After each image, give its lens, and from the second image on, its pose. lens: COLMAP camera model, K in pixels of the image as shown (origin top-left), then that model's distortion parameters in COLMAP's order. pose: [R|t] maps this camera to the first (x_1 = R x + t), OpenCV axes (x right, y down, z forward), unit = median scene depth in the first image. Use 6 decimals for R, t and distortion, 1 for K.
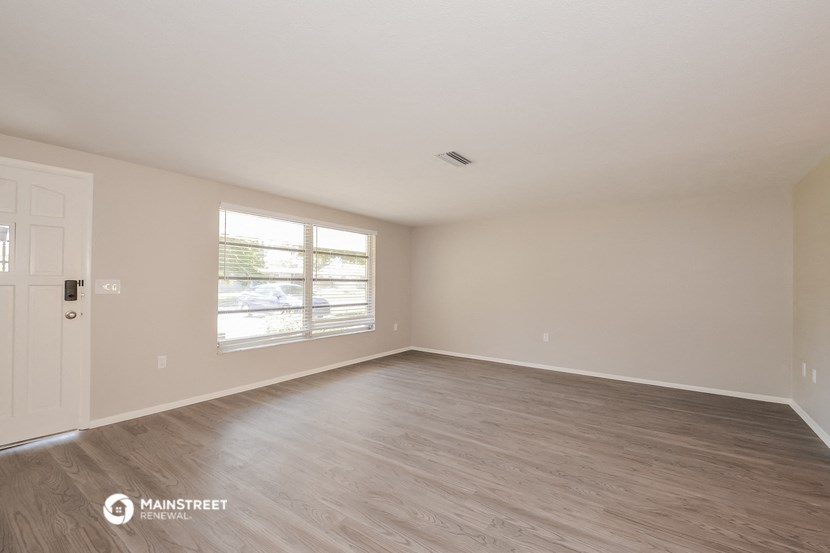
lens RADIAL K [[368.0, 0, 416.2], [0, 368.0, 279.1], [0, 0, 1]] dist [-0.012985, -0.001601]
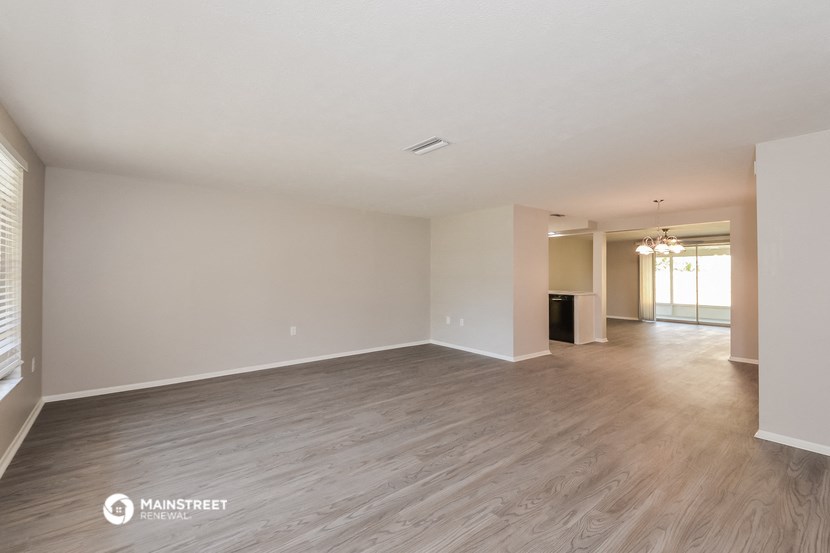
lens RADIAL K [[368.0, 0, 414.1], [0, 368.0, 270.9], [0, 0, 1]] dist [-0.012985, -0.001601]
pose [[0.294618, -0.021282, 0.955378, -0.820720], [0.010372, 0.999764, 0.019073, -0.019850], [-0.955559, 0.004290, 0.294769, 0.750478]]
